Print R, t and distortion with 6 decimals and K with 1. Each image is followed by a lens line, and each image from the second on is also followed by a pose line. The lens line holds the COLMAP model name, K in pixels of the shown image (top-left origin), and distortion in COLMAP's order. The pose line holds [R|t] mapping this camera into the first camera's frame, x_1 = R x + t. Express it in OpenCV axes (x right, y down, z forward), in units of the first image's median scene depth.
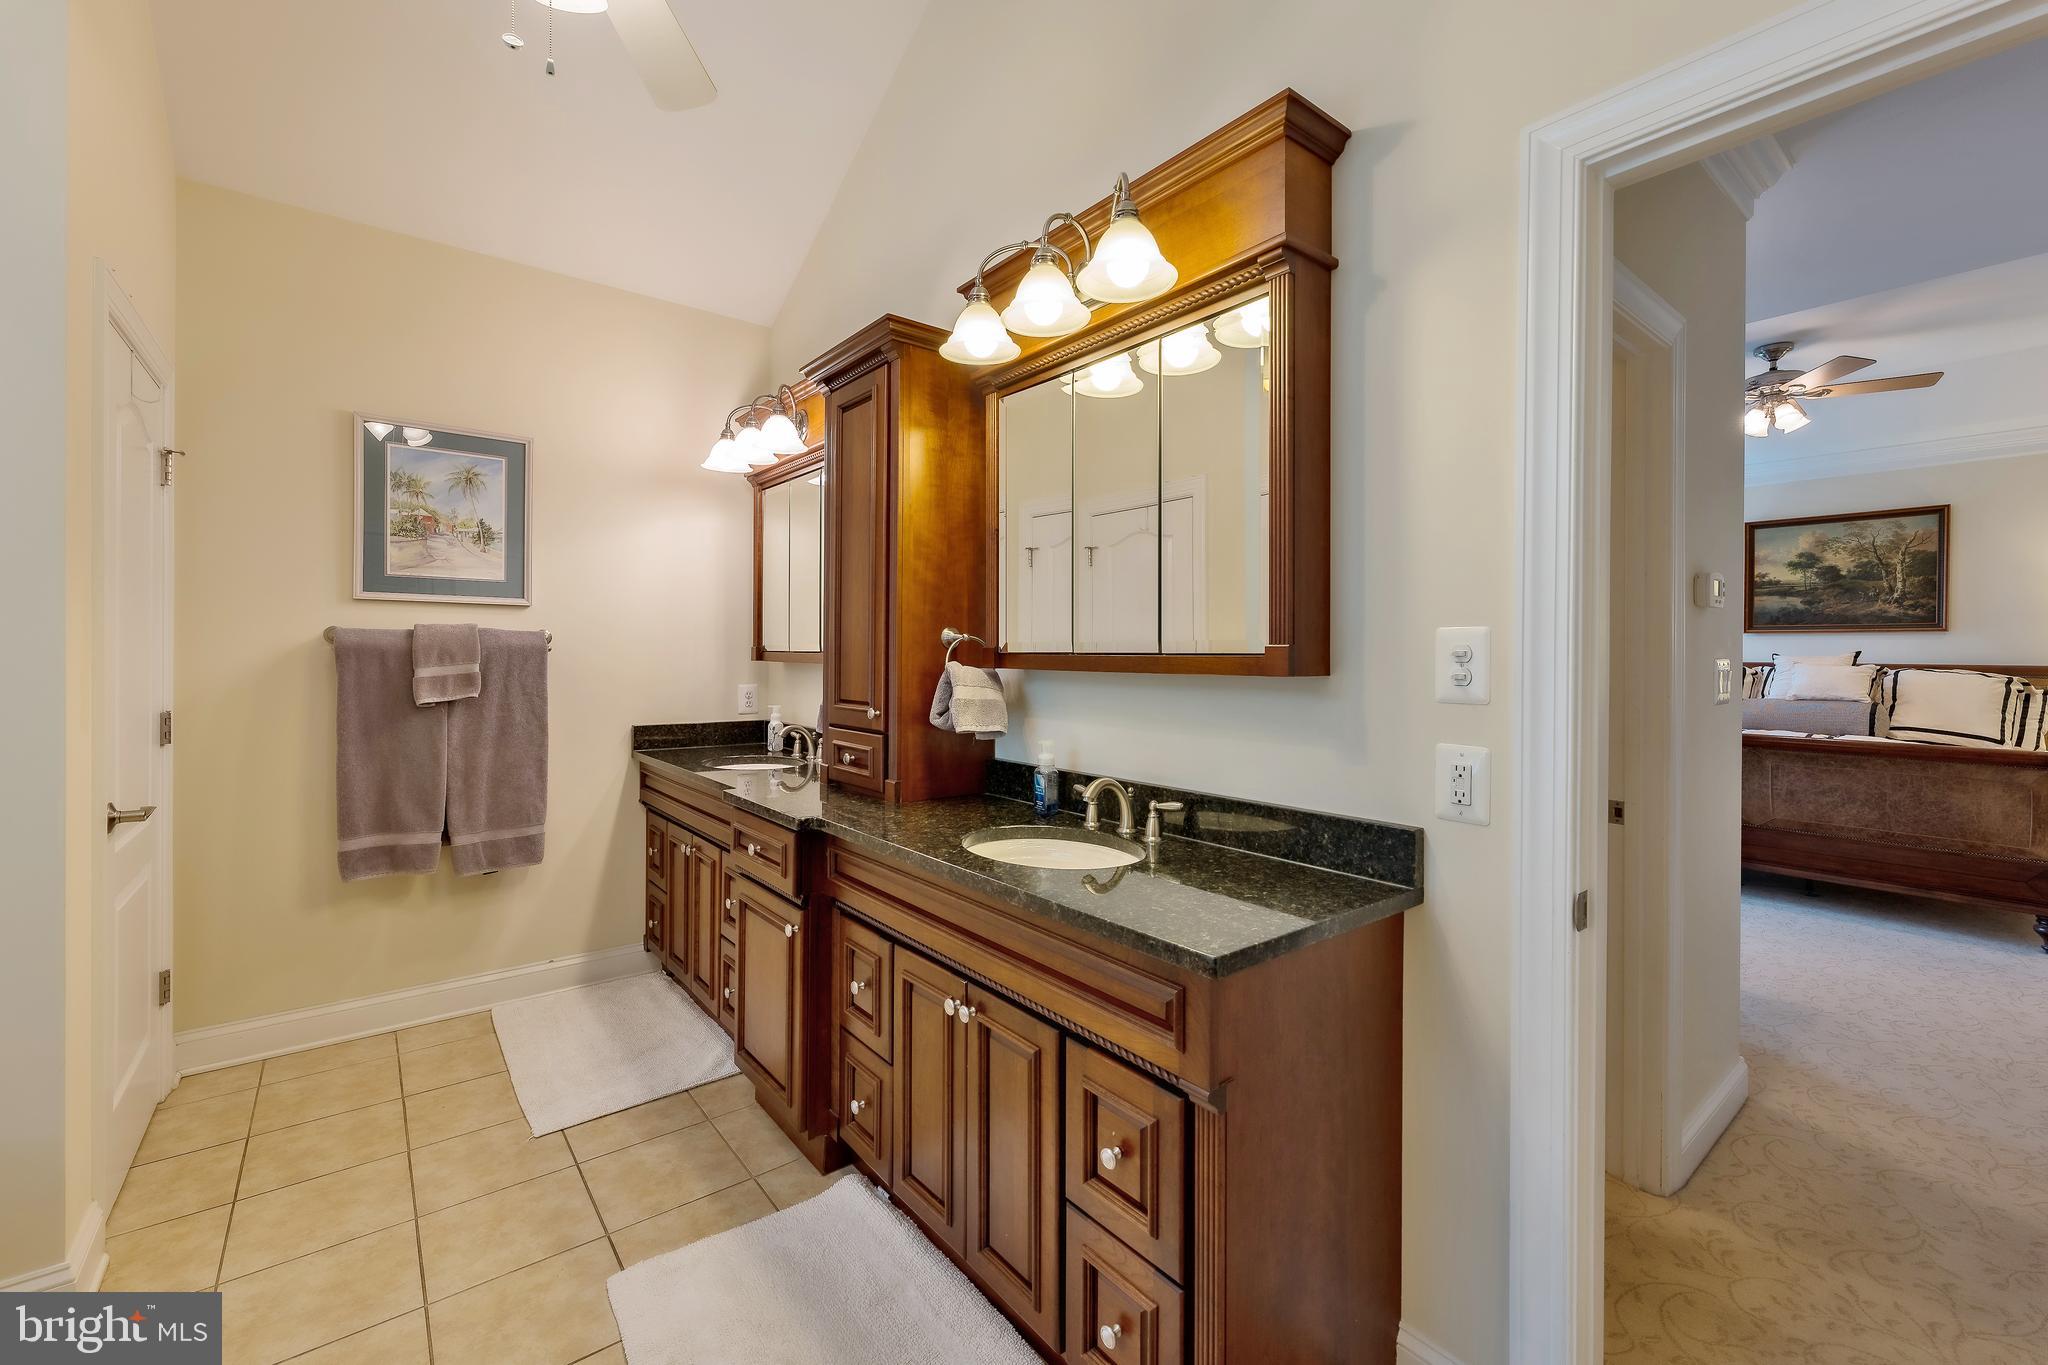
lens RADIAL K [[853.0, 0, 1015.5], [0, 853.0, 660.1], [0, 0, 1]] dist [0.000493, -0.000680]
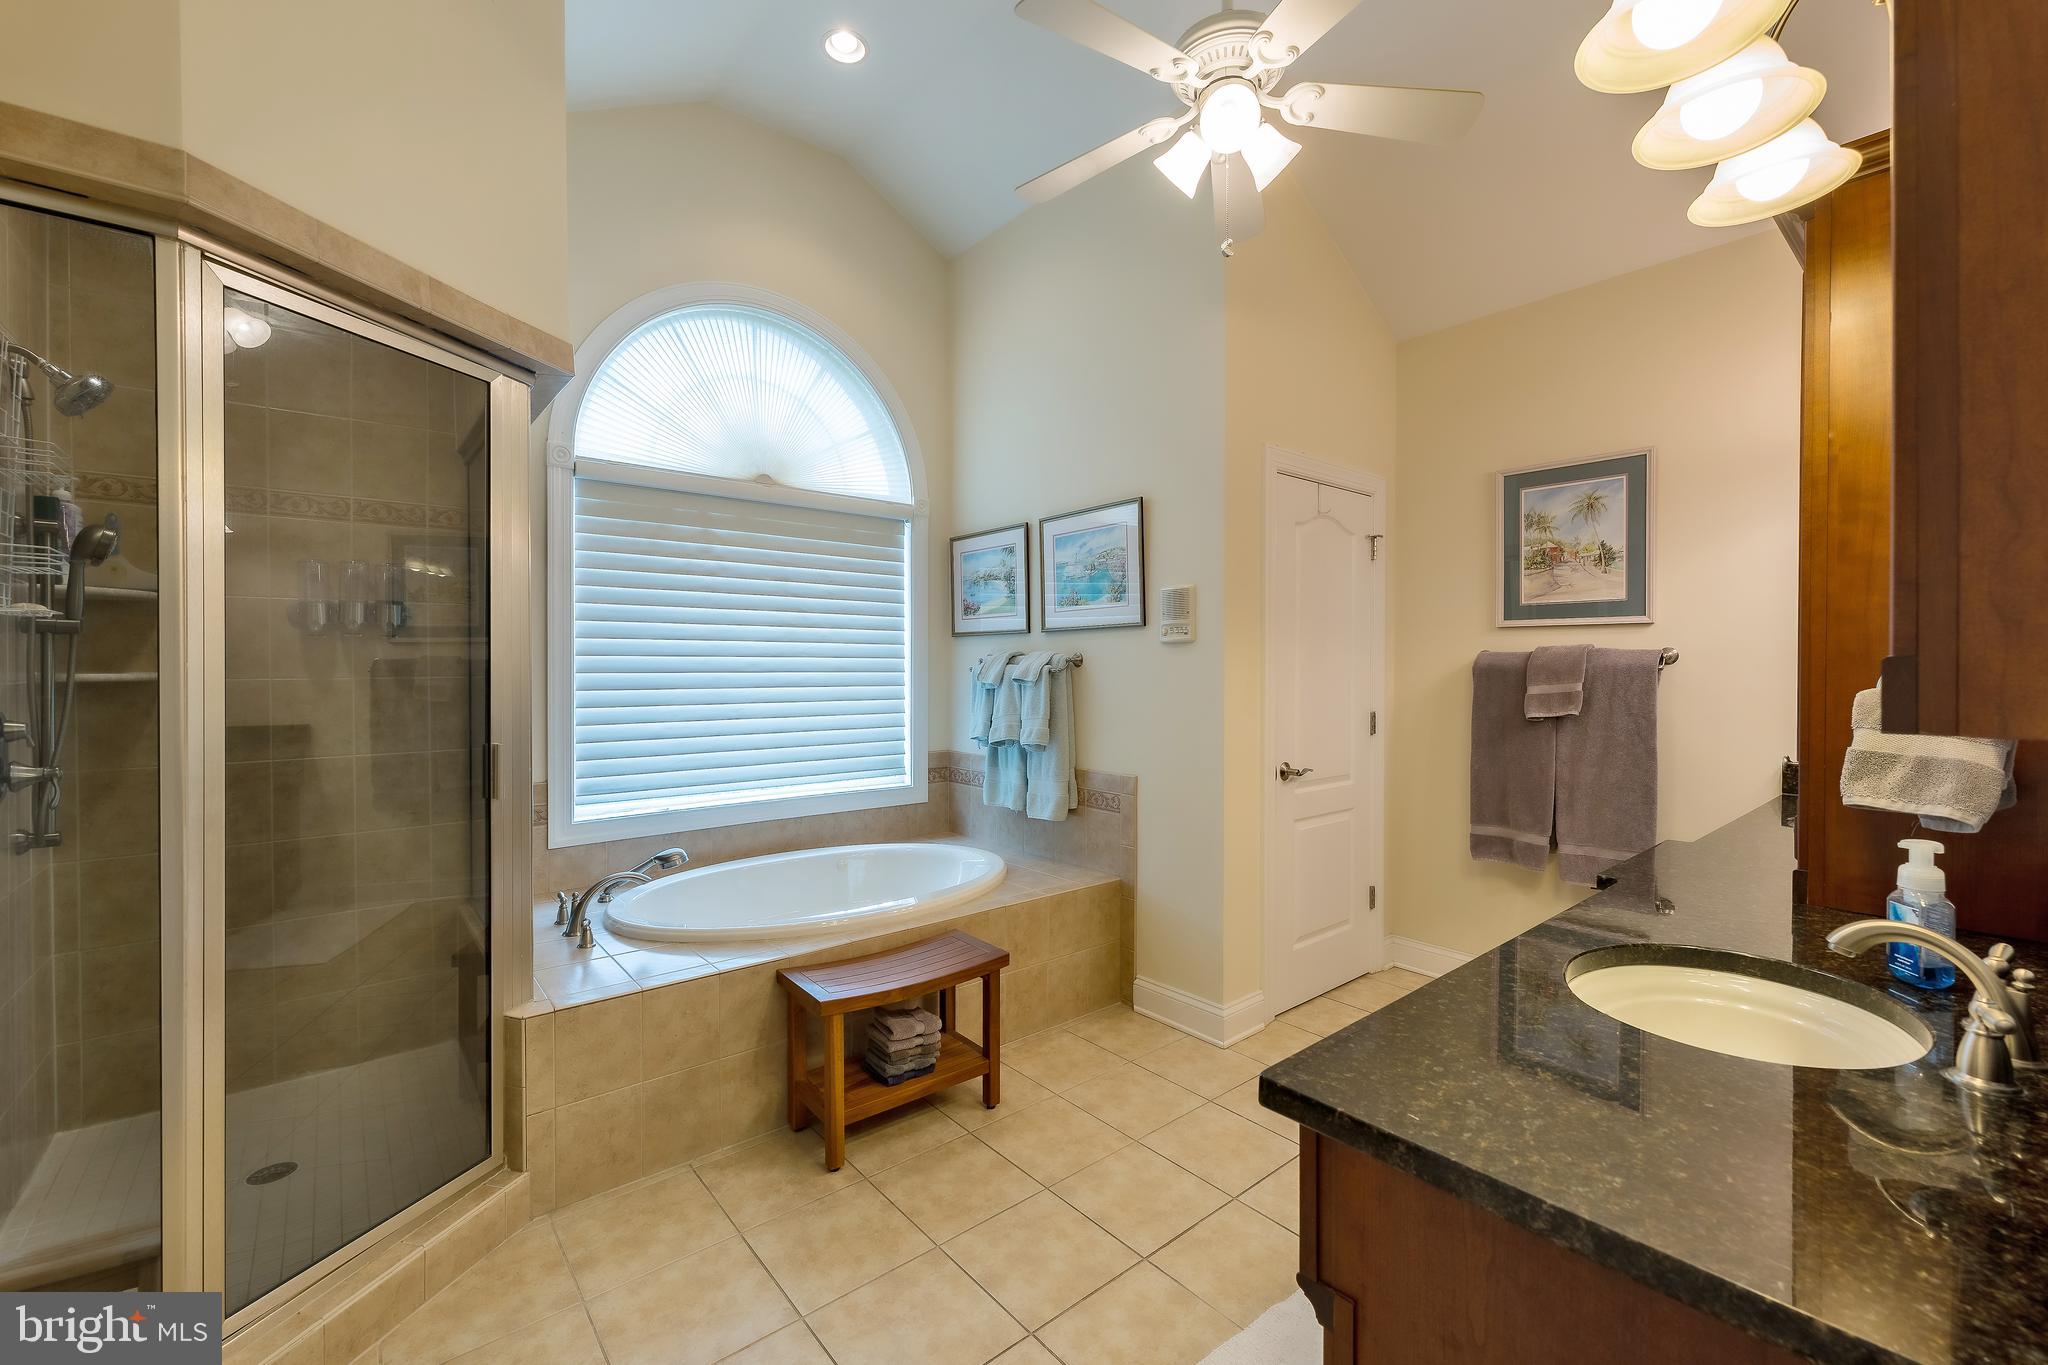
lens RADIAL K [[853.0, 0, 1029.8], [0, 853.0, 679.1], [0, 0, 1]] dist [0.000493, -0.000680]
pose [[0.018725, 0.009022, -0.999784, 0.619110], [-0.009596, 0.999915, 0.008843, -0.004822], [0.999779, 0.009428, 0.018810, 0.487425]]
